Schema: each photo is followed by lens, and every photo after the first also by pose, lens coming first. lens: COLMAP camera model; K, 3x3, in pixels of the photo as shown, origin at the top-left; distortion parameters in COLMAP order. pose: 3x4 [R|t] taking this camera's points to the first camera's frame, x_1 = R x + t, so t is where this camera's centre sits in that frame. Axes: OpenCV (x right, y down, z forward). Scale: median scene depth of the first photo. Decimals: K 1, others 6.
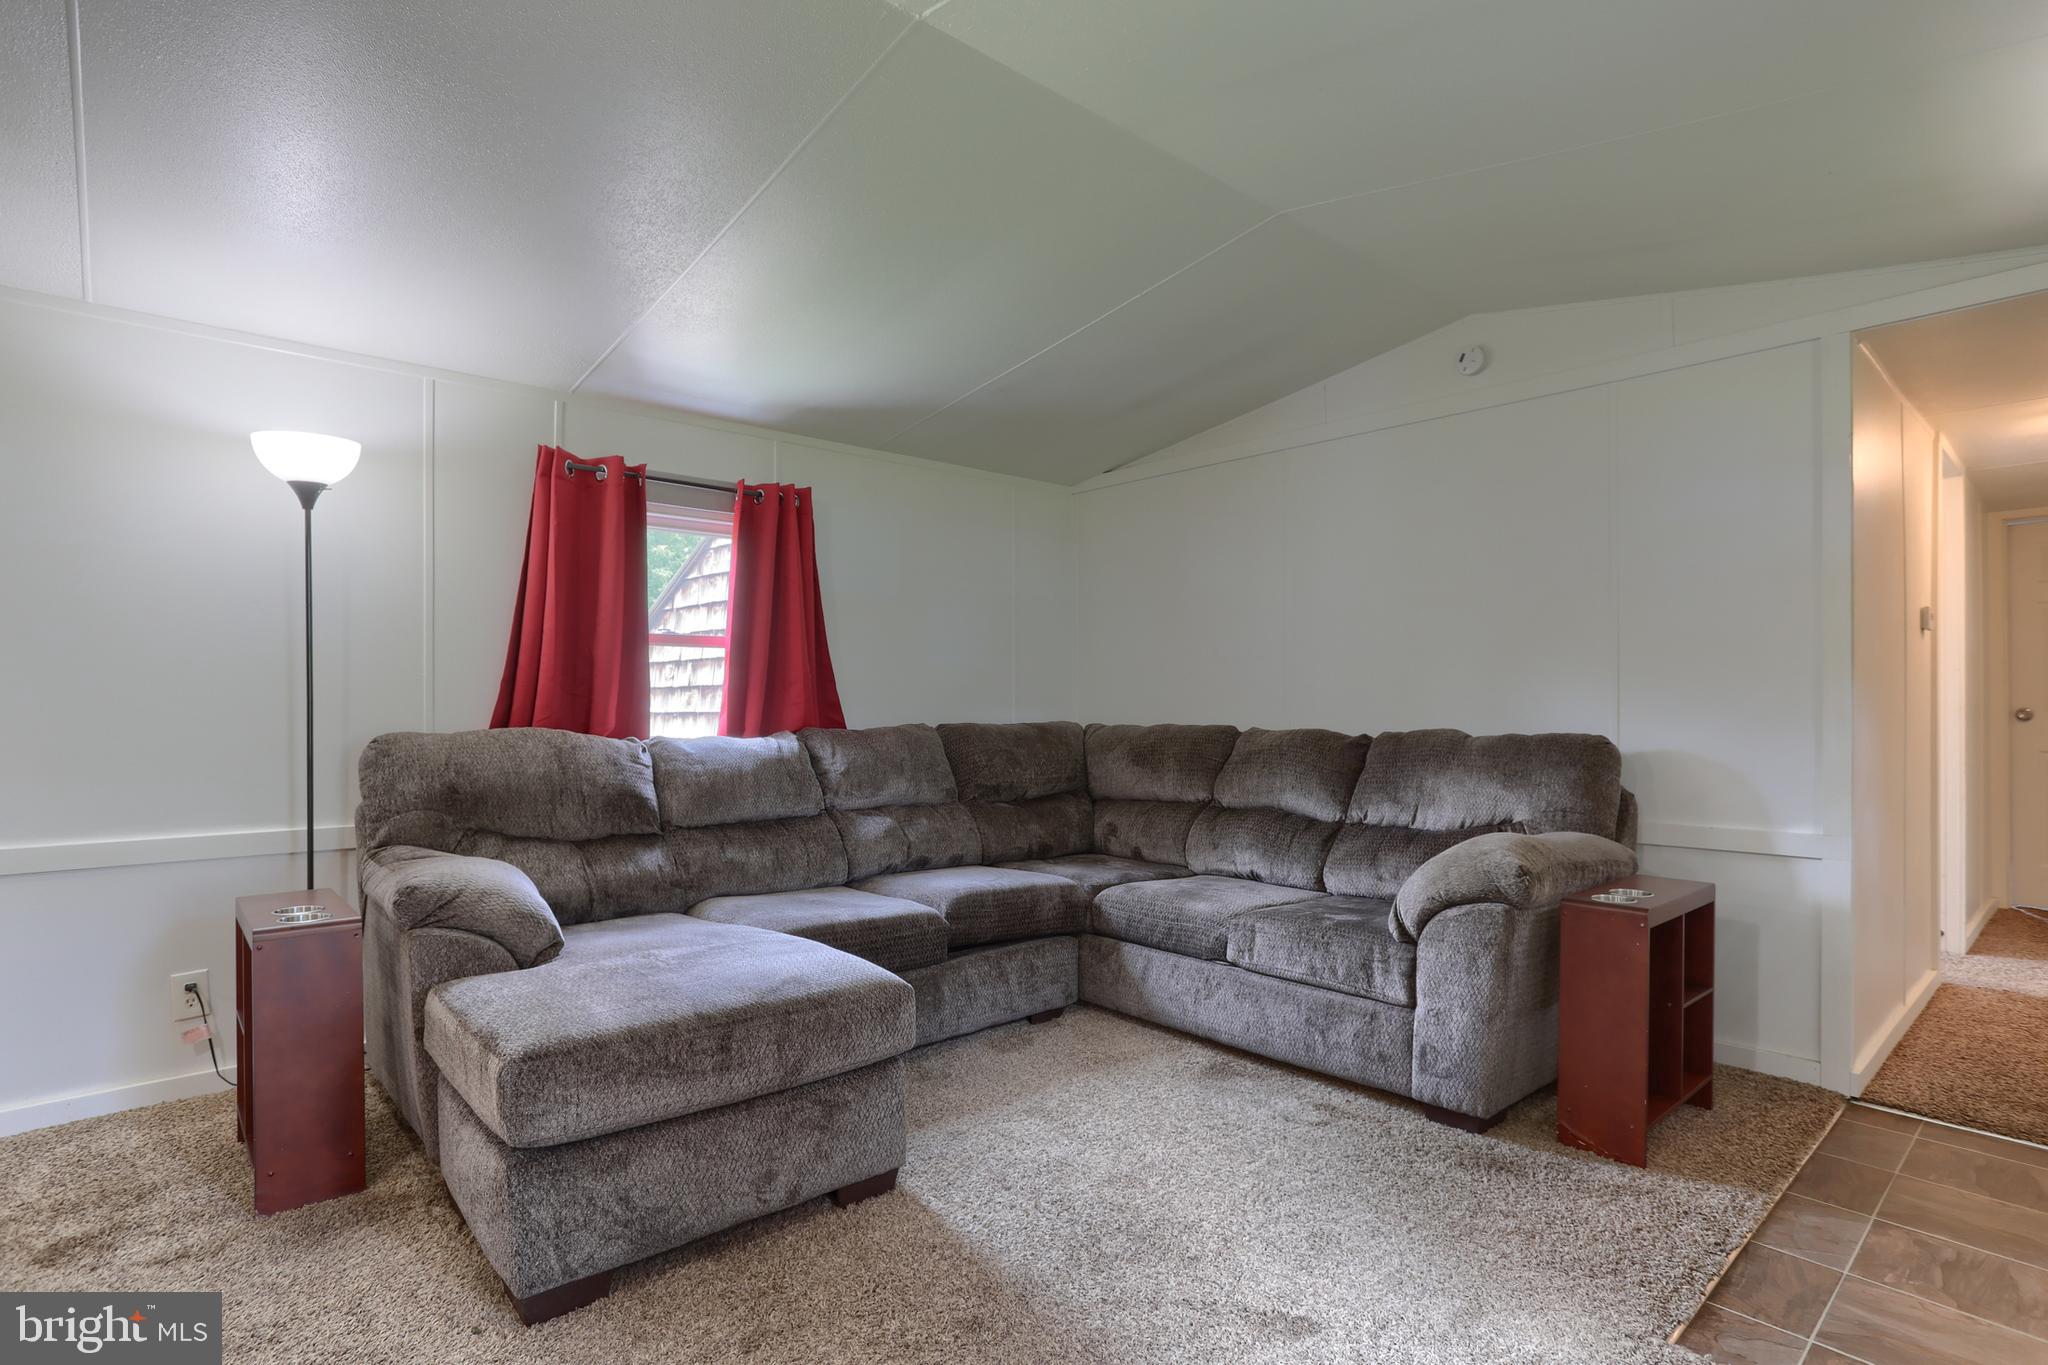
lens RADIAL K [[1035.0, 0, 1024.0], [0, 1035.0, 682.5], [0, 0, 1]] dist [-0.061474, 0.036942]
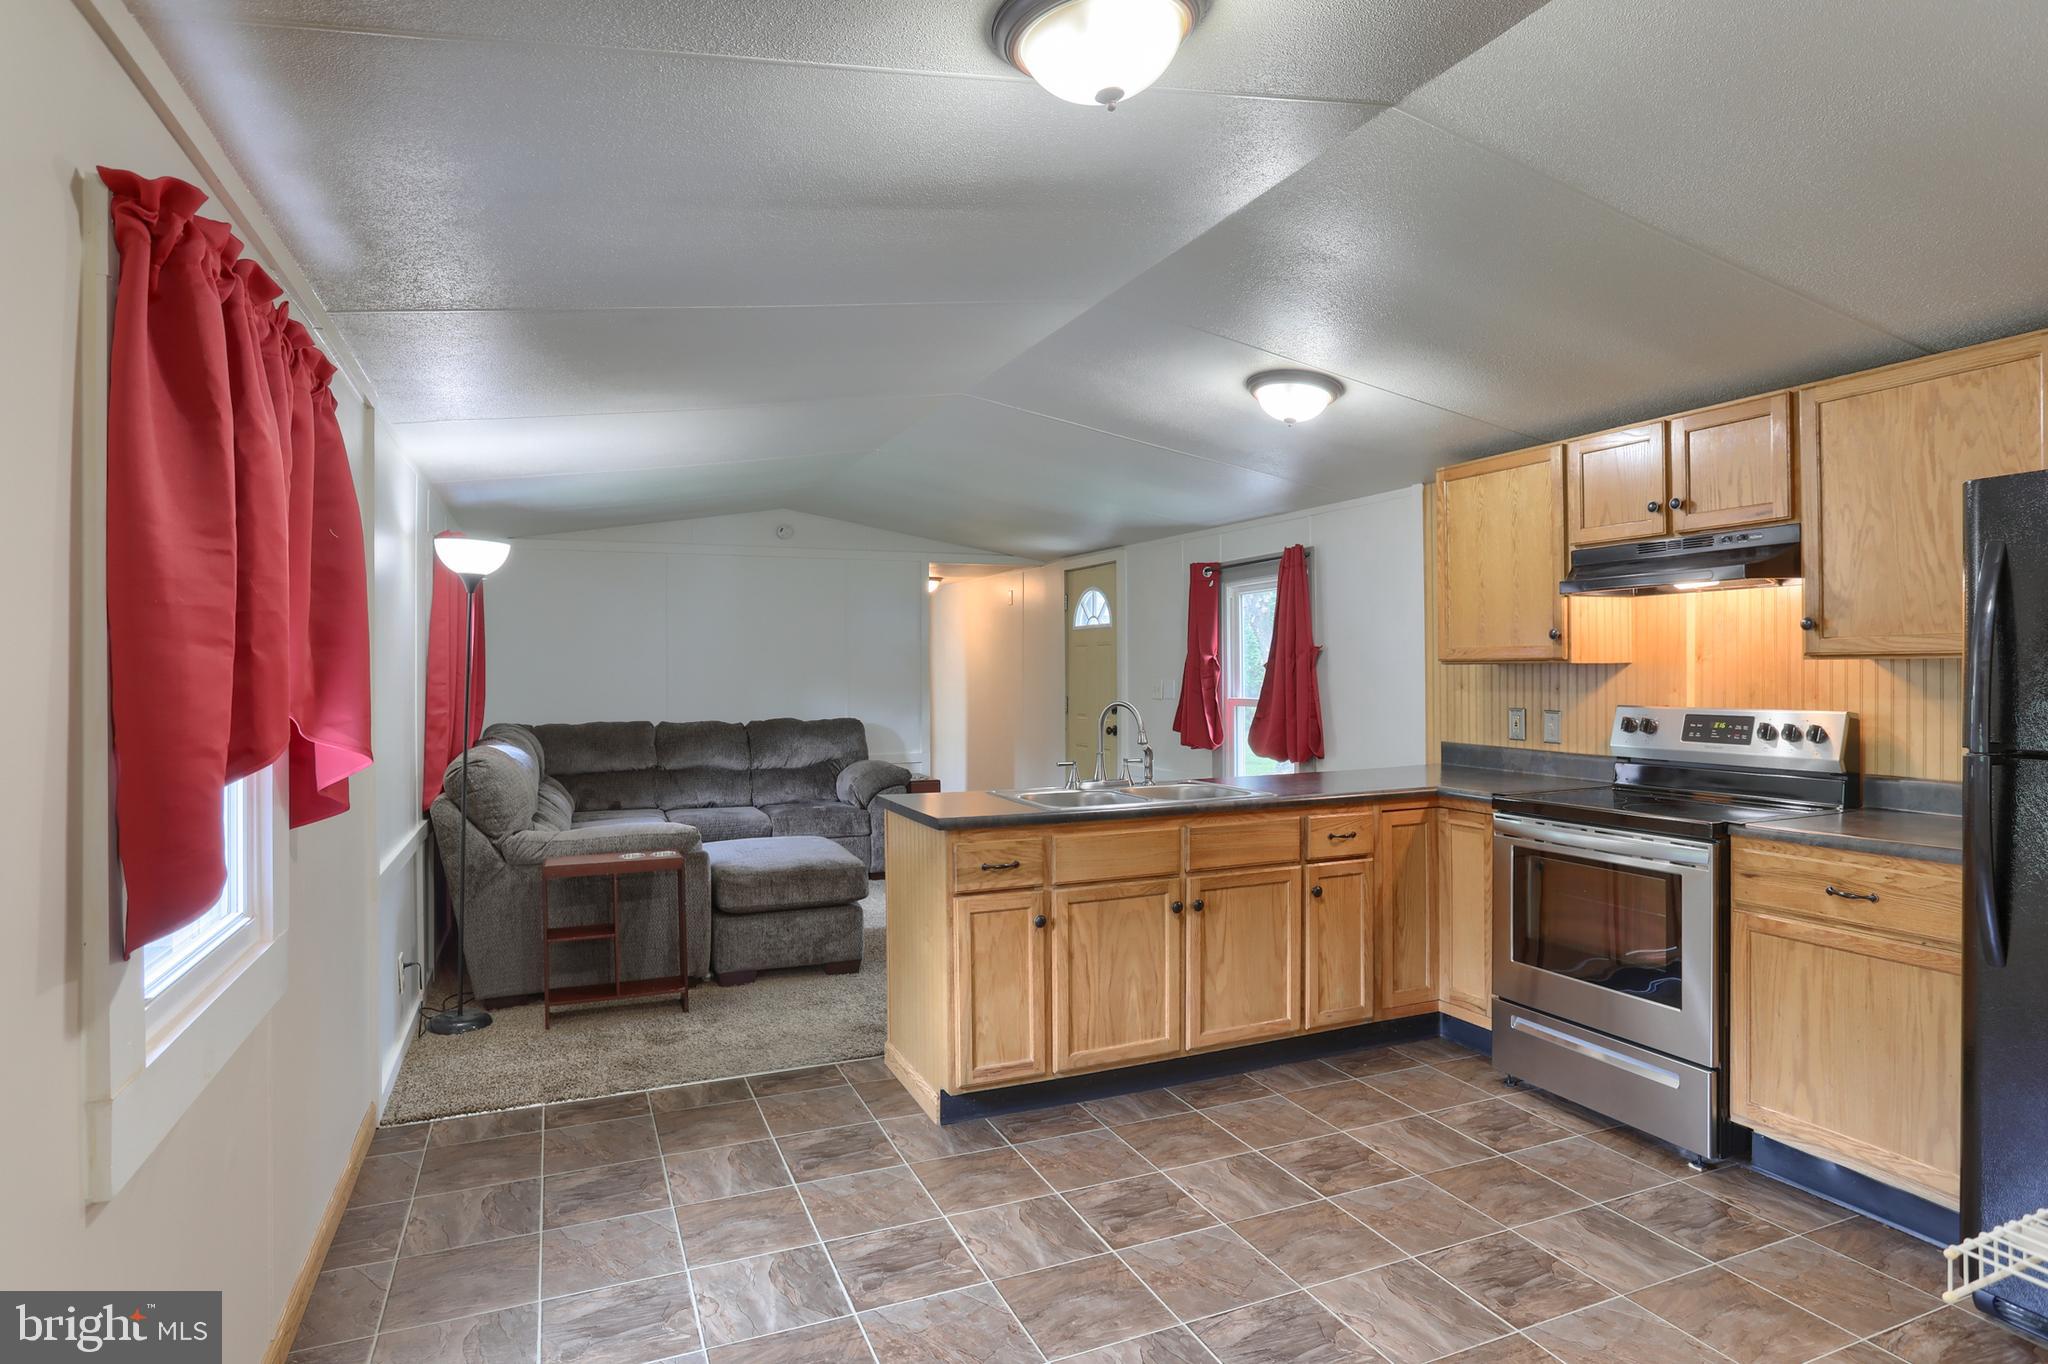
lens RADIAL K [[1116.7, 0, 1016.7], [0, 1116.7, 675.1], [0, 0, 1]] dist [-0.068736, 0.036935]
pose [[0.327687, -0.007766, 0.944754, -1.540677], [-0.014409, 0.999809, 0.013216, -0.075784], [-0.944676, -0.017943, 0.327513, -0.137948]]
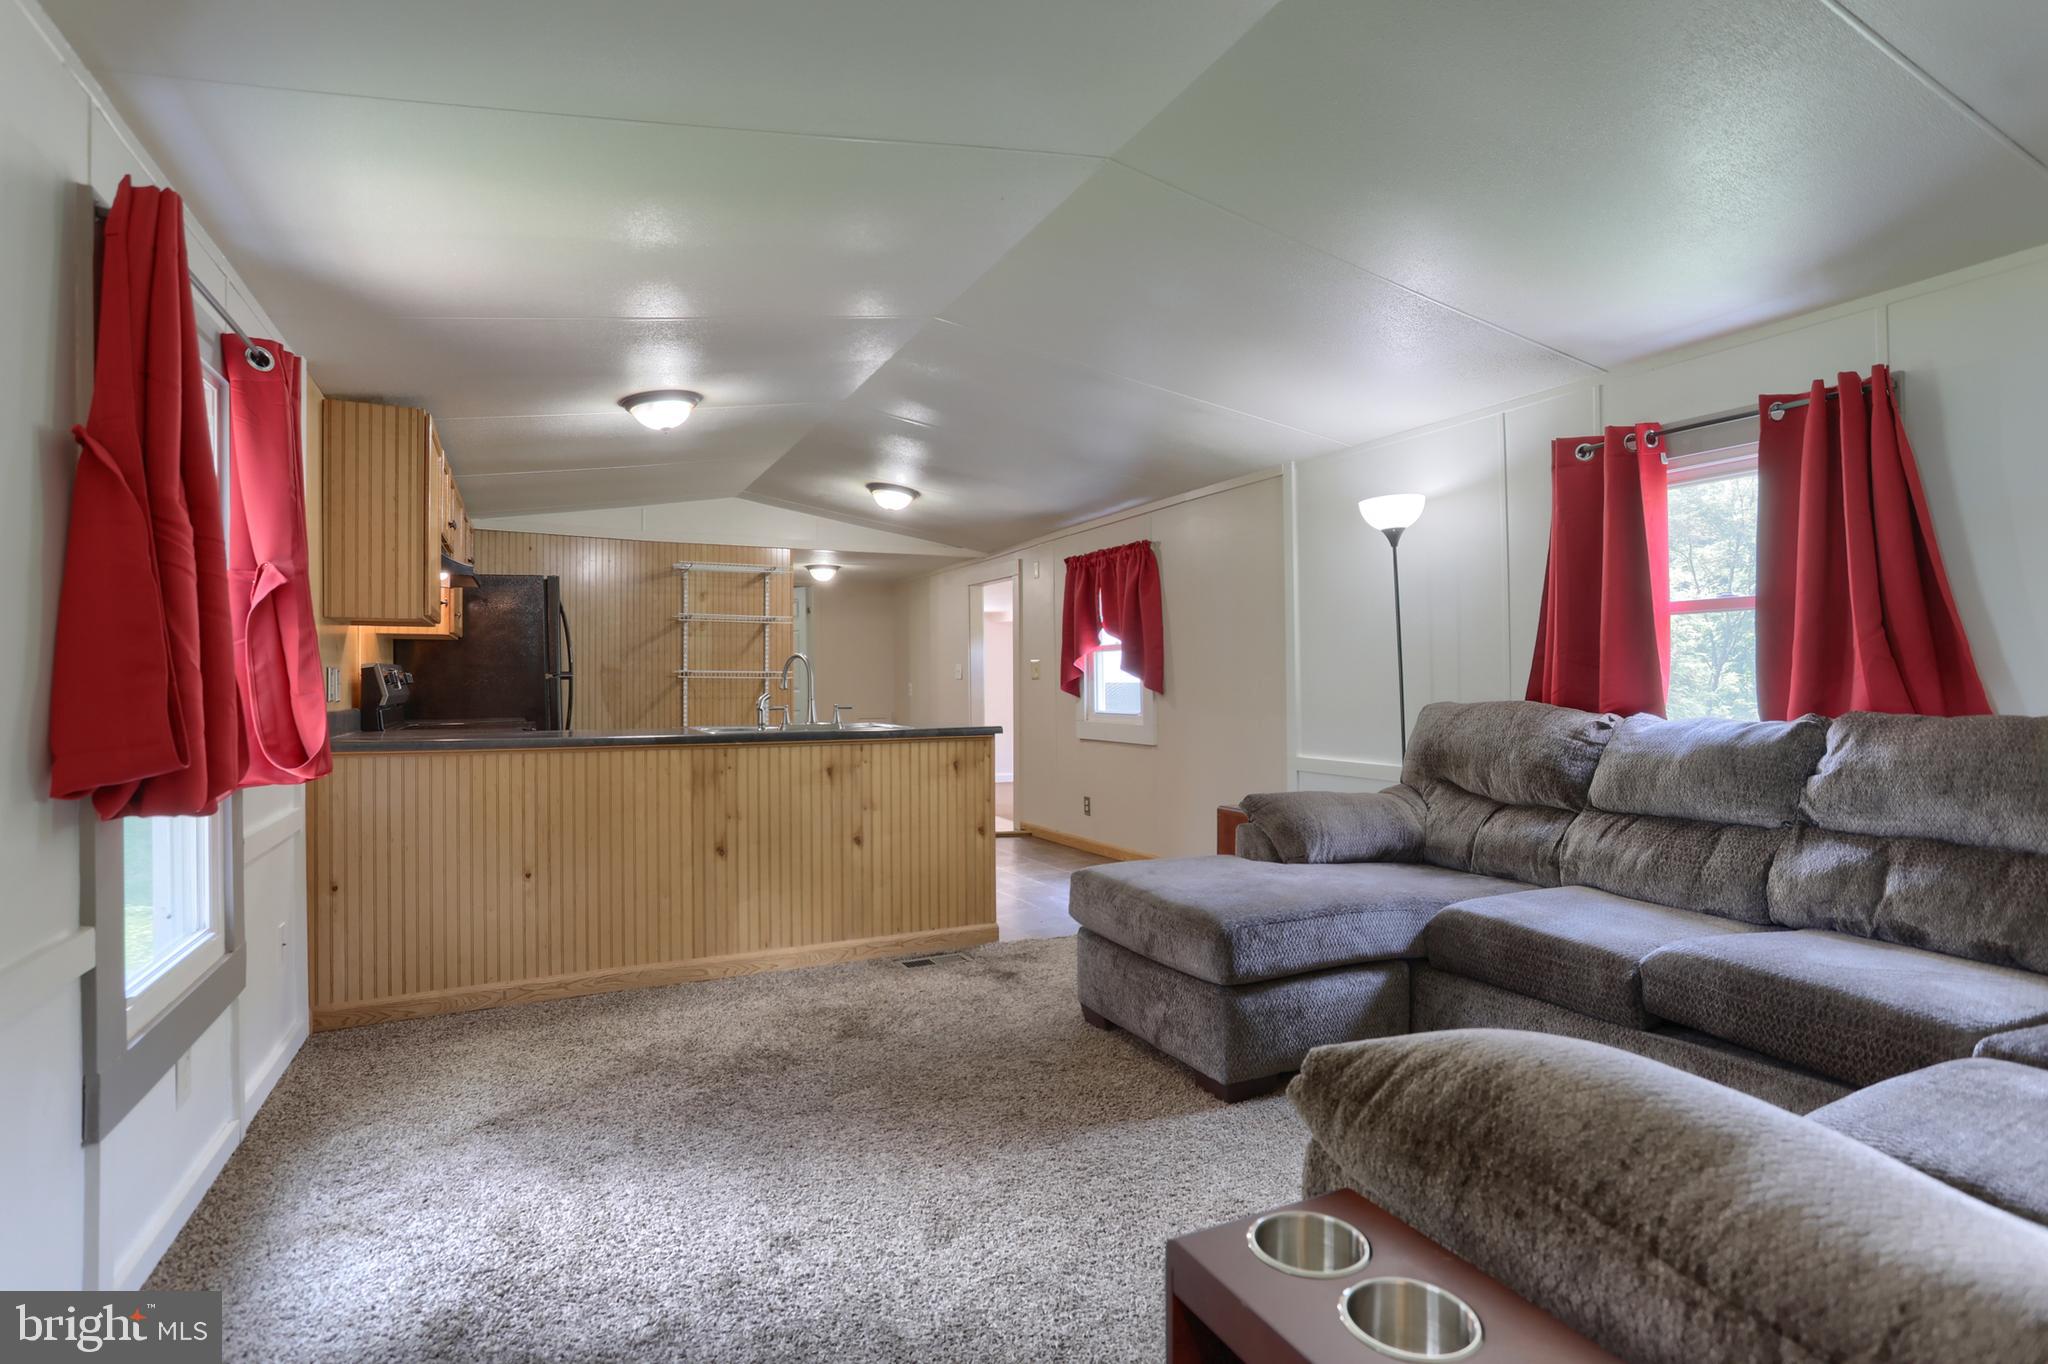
lens RADIAL K [[1035.0, 0, 1024.0], [0, 1035.0, 682.0], [0, 0, 1]] dist [-0.061474, 0.036942]
pose [[-0.263097, -0.001083, -0.964769, 0.670455], [0.025177, 0.999651, -0.007988, 0.014895], [0.964441, -0.026392, -0.262978, 0.696743]]
